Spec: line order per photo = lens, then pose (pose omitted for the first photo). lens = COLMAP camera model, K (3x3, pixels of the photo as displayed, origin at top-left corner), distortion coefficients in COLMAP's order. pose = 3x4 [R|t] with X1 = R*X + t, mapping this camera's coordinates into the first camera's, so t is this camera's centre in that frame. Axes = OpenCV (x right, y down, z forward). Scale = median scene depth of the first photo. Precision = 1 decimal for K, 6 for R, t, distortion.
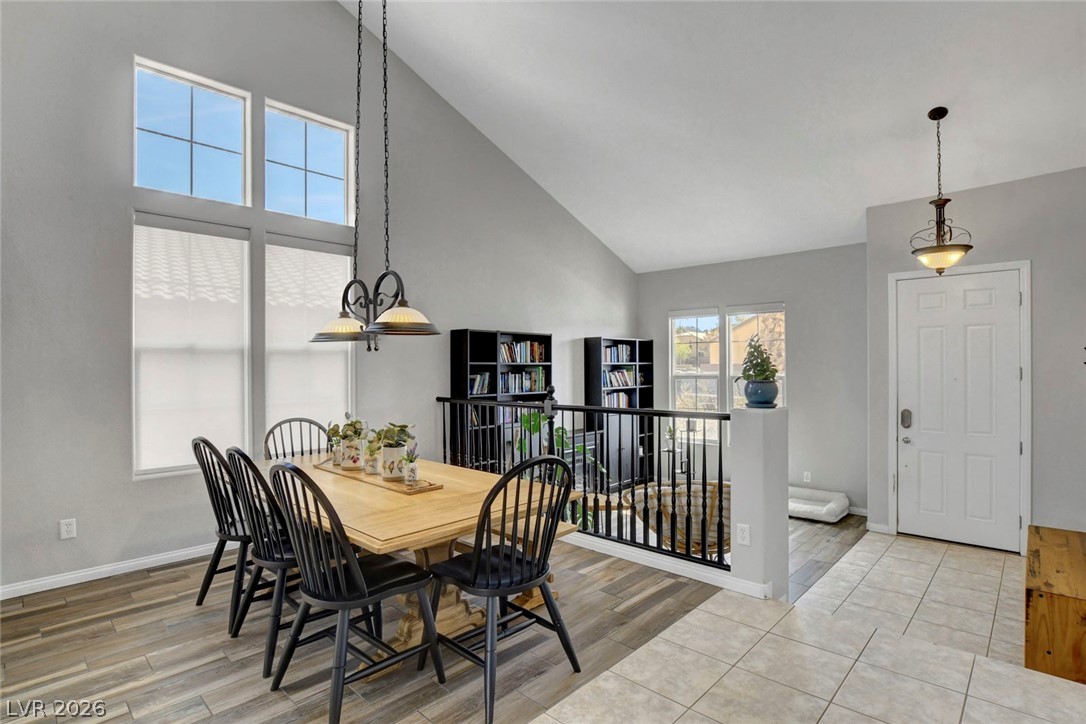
lens RADIAL K [[523.9, 0, 581.1], [0, 523.9, 366.9], [0, 0, 1]] dist [-0.001796, -0.000455]
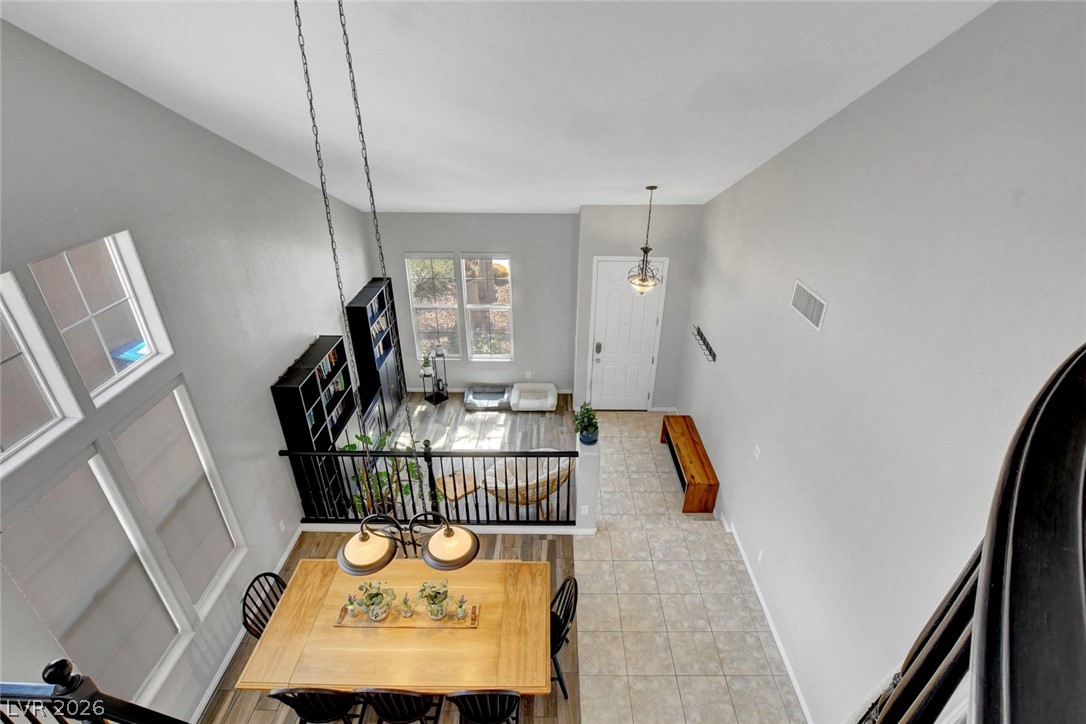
lens RADIAL K [[511.2, 0, 543.0], [0, 511.2, 362.0], [0, 0, 1]] dist [0.024566, -0.000057]
pose [[0.762581, -0.295920, 0.575240, -0.520720], [-0.012274, 0.882457, 0.470232, -0.750102], [-0.646776, -0.365651, 0.669313, 0.074312]]
